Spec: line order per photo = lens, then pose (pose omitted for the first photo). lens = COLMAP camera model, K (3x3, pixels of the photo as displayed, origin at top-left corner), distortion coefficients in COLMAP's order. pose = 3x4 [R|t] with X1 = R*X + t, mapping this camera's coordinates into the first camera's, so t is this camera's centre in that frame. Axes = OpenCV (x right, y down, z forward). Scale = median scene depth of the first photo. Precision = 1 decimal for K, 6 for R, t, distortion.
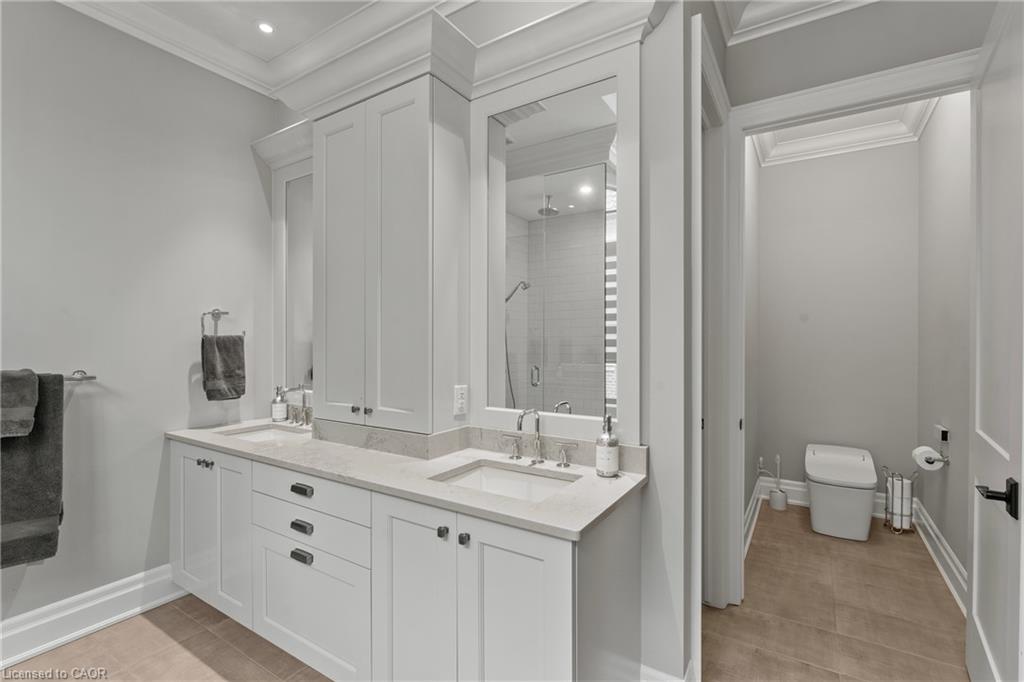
lens RADIAL K [[457.1, 0, 511.3], [0, 457.1, 343.3], [0, 0, 1]] dist [-0.010538, -0.000467]
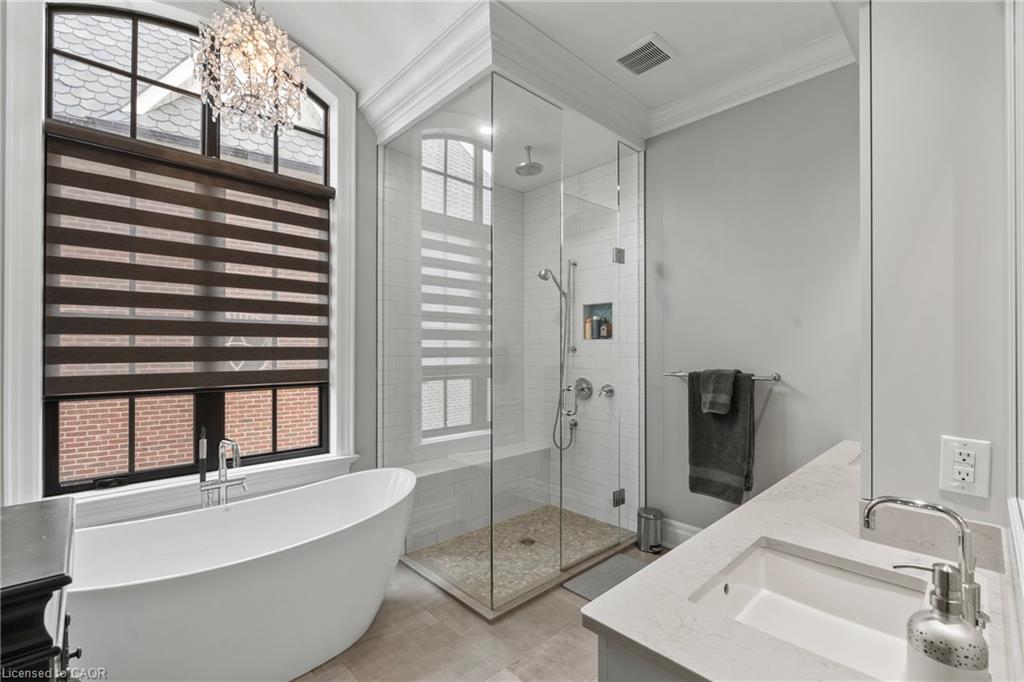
lens RADIAL K [[457.1, 0, 508.4], [0, 457.1, 345.3], [0, 0, 1]] dist [-0.010538, -0.000467]
pose [[-0.237880, -0.007353, -0.971267, 0.514970], [-0.003790, 0.999971, -0.006642, -0.007693], [0.971287, 0.002101, -0.237900, 0.620054]]
